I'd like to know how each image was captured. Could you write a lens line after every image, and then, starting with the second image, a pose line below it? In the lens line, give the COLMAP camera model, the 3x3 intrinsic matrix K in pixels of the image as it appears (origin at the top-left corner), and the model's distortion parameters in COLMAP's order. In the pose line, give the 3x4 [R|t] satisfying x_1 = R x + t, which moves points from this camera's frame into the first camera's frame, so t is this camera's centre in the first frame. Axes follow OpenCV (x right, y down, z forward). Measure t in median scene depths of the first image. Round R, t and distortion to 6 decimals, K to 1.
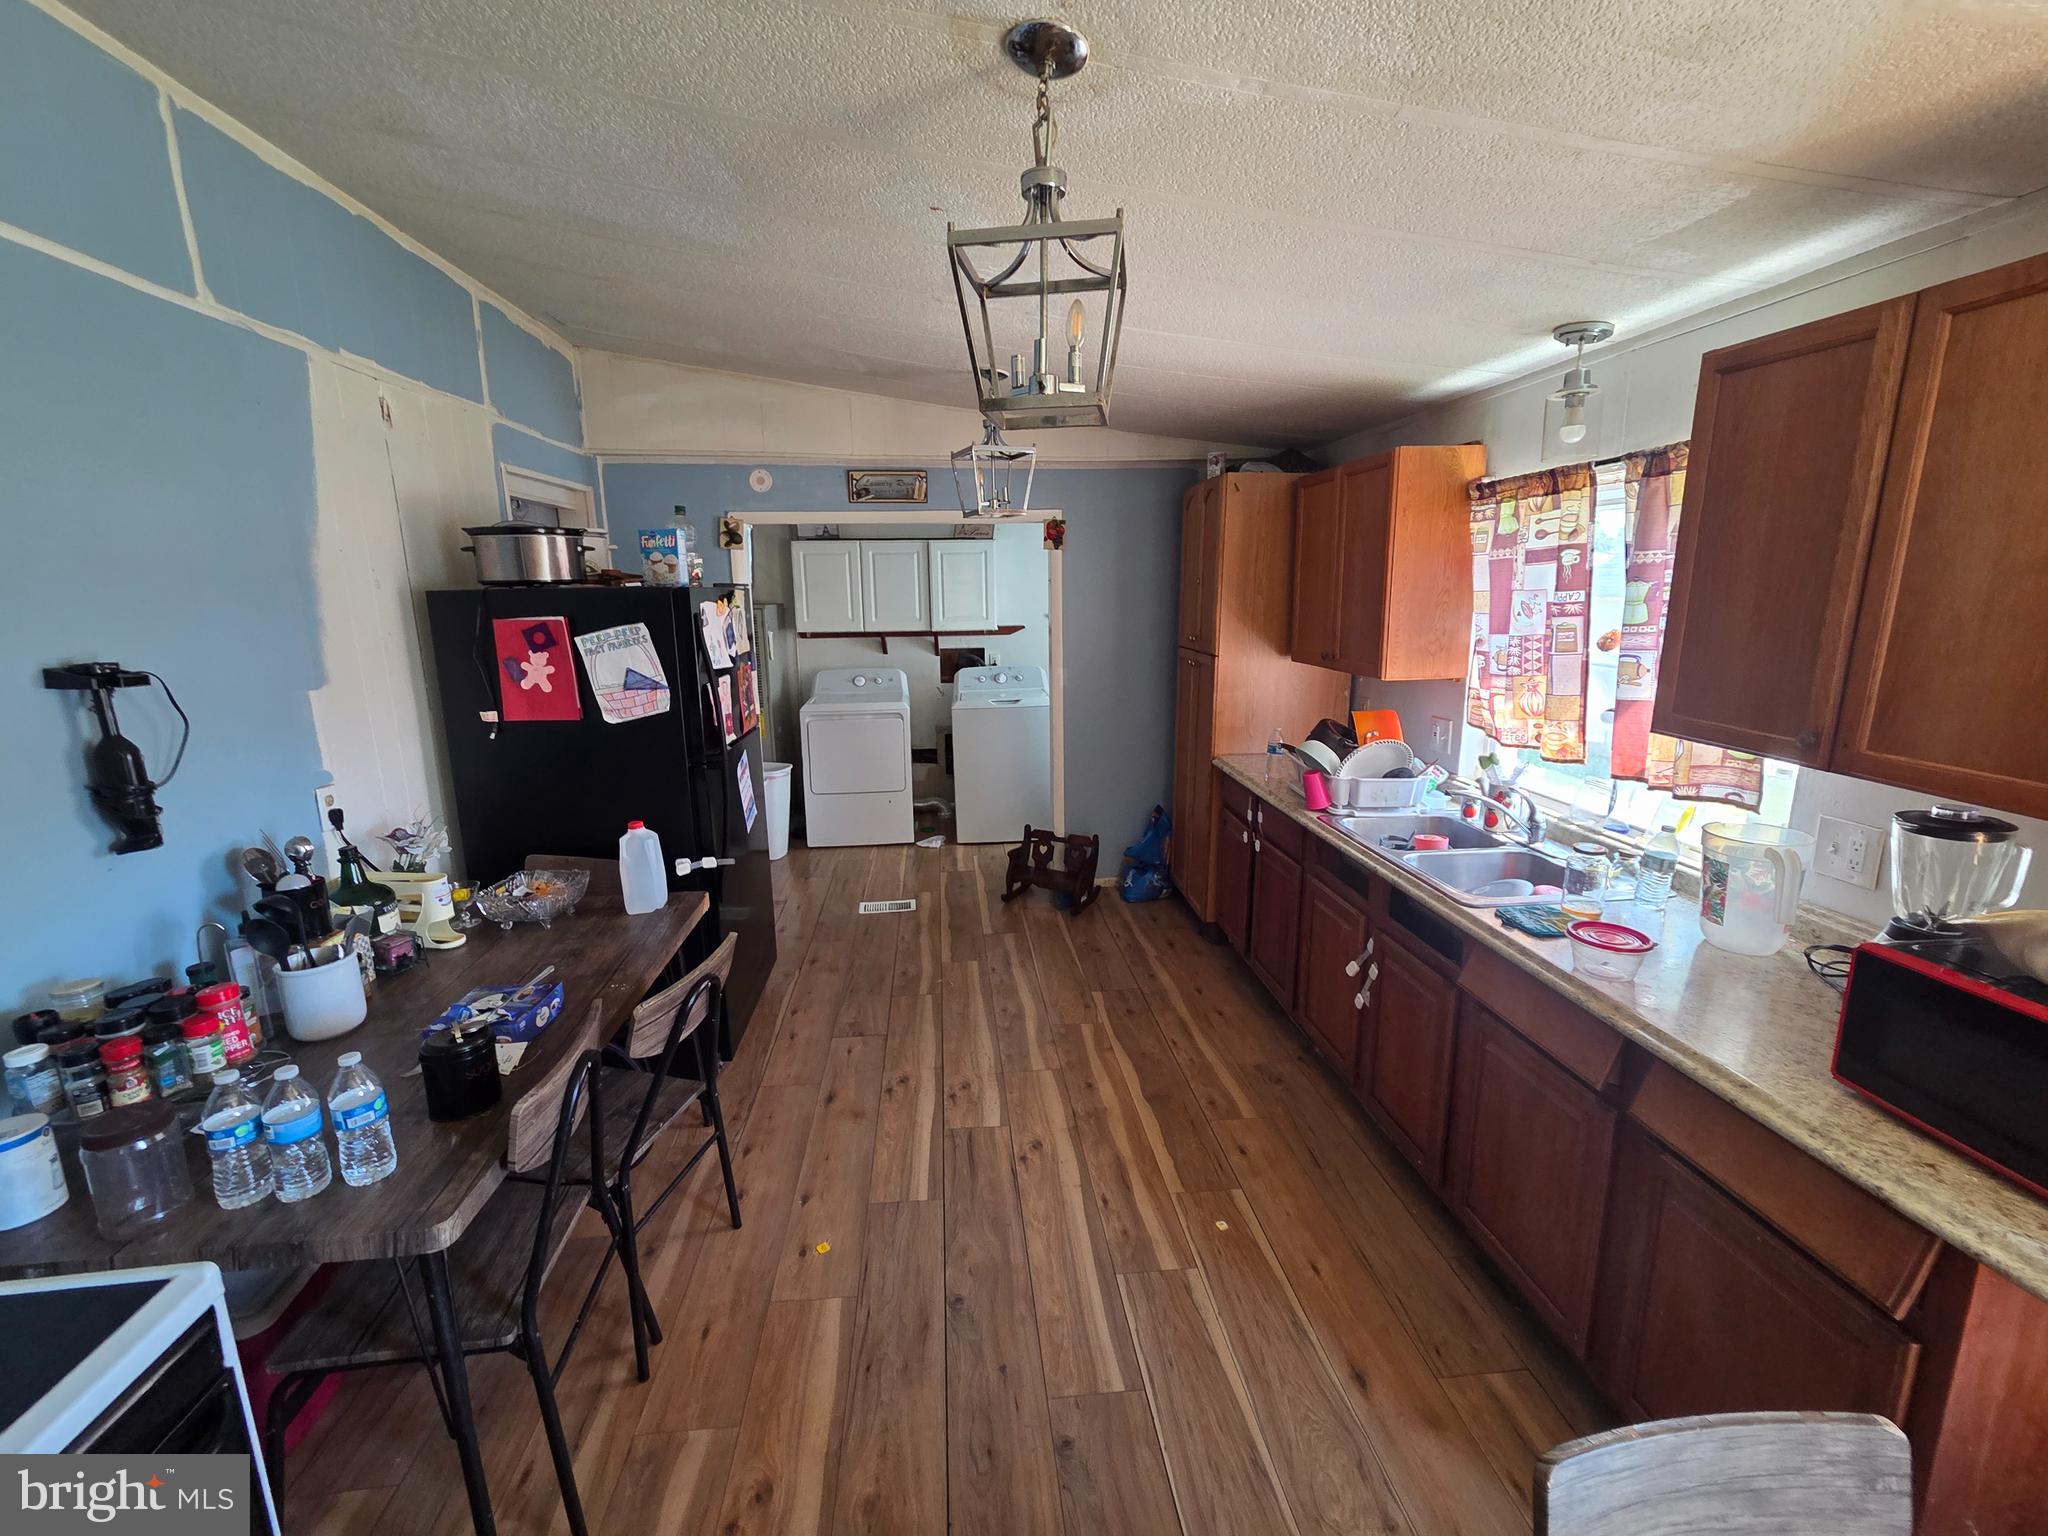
lens RADIAL K [[849.5, 0, 1024.0], [0, 849.5, 768.0], [0, 0, 1]] dist [0.001327, 0.000443]
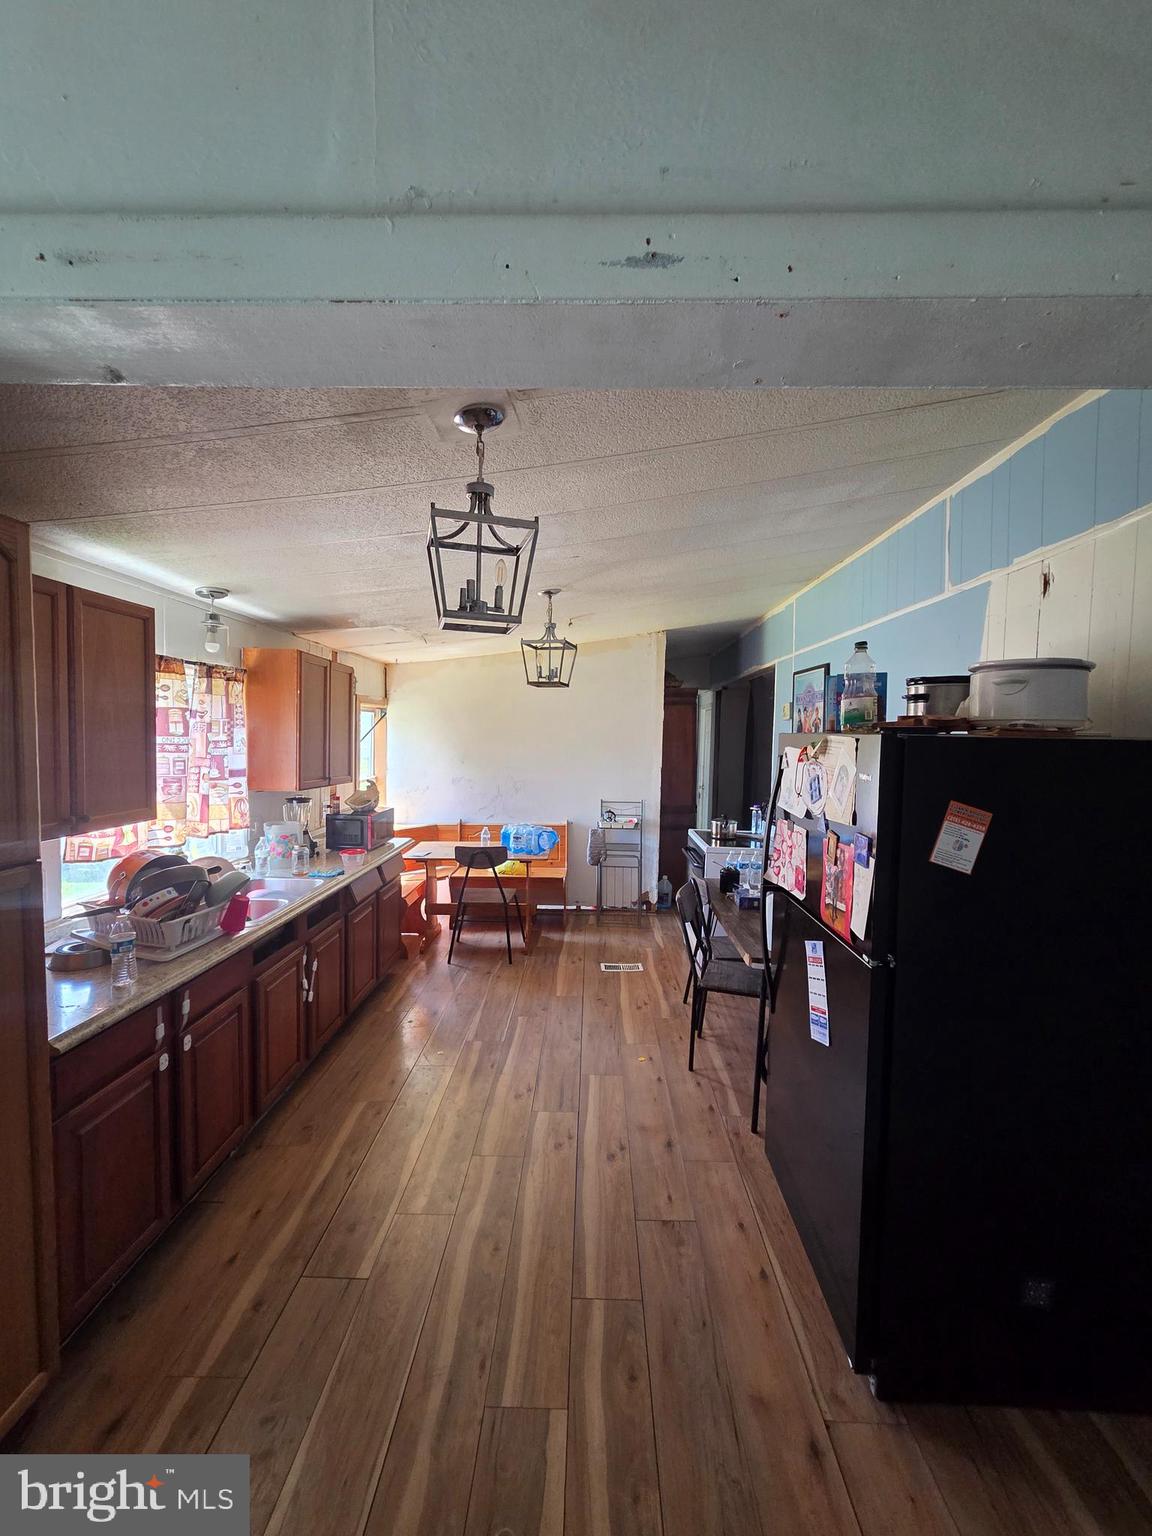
lens RADIAL K [[637.1, 0, 576.0], [0, 637.1, 768.0], [0, 0, 1]] dist [0.001327, 0.000443]
pose [[-0.992134, -0.008895, 0.124867, -0.221397], [0.023942, 0.965575, 0.259022, -0.405898], [-0.122872, 0.259974, -0.957766, 1.900181]]
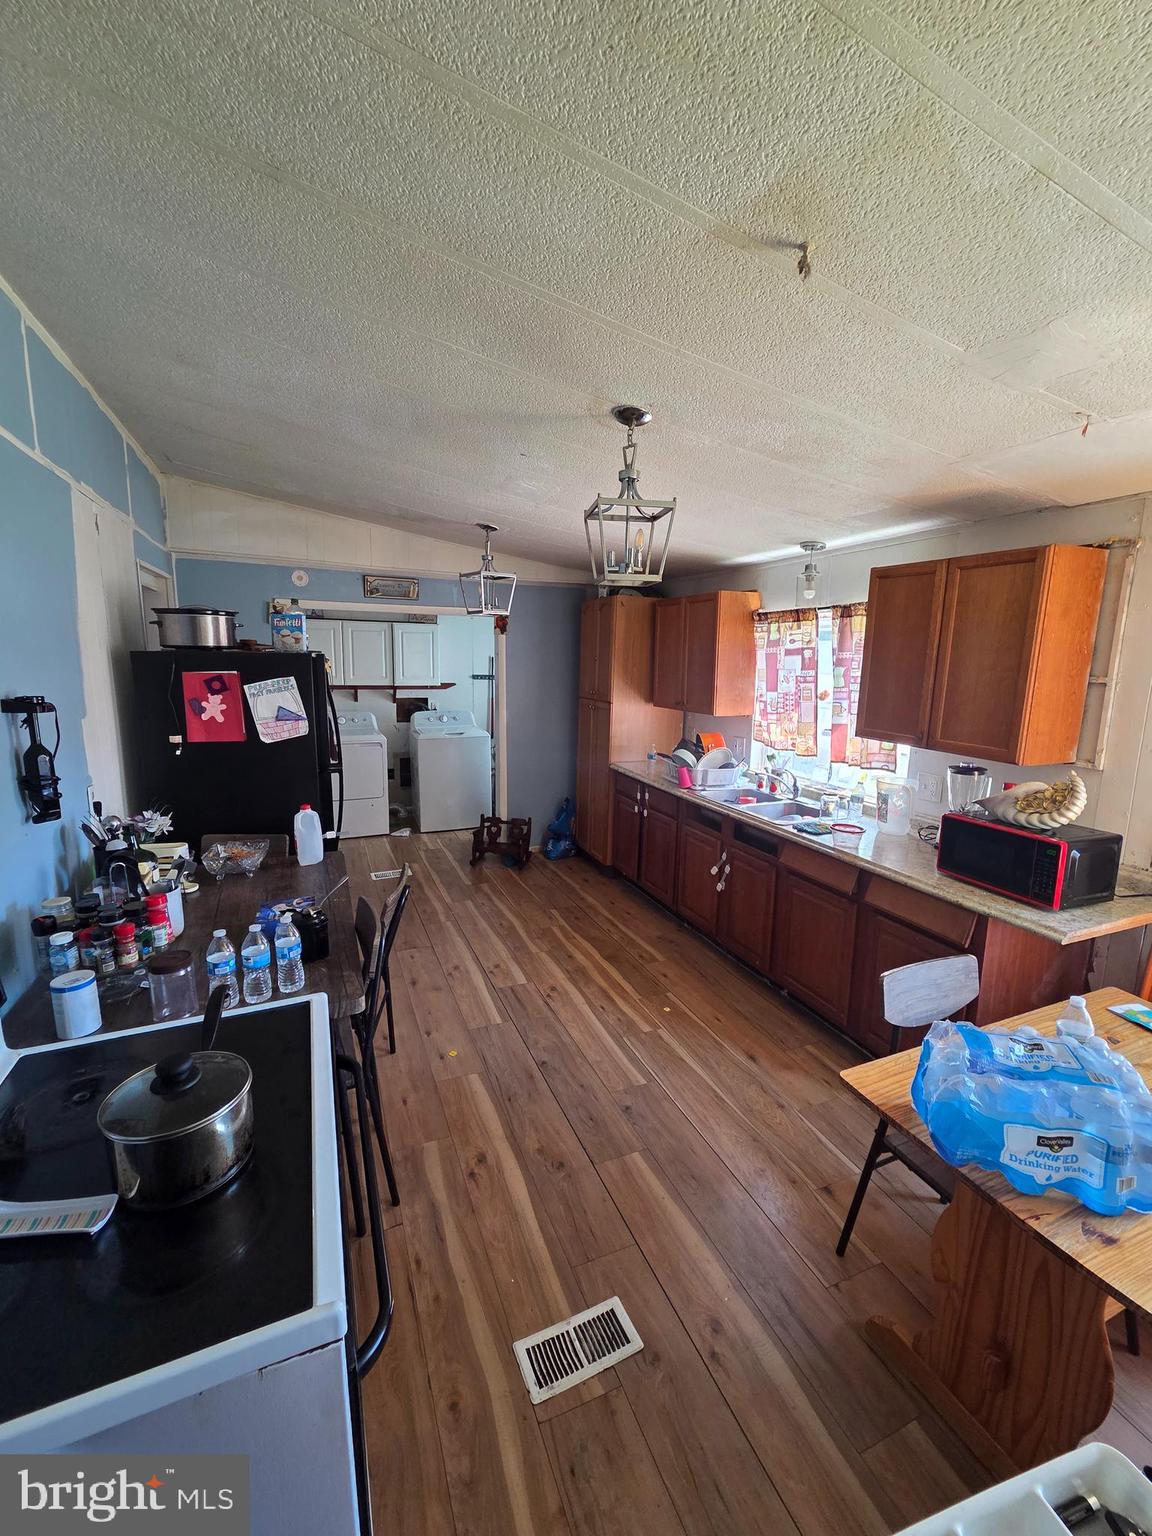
lens RADIAL K [[627.2, 0, 585.5], [0, 627.2, 773.1], [0, 0, 1]] dist [0.002554, 0.000251]
pose [[0.950740, -0.026669, 0.308841, -0.295903], [0.034912, 0.999166, -0.021194, 0.043272], [-0.308018, 0.030933, 0.950878, -0.219899]]
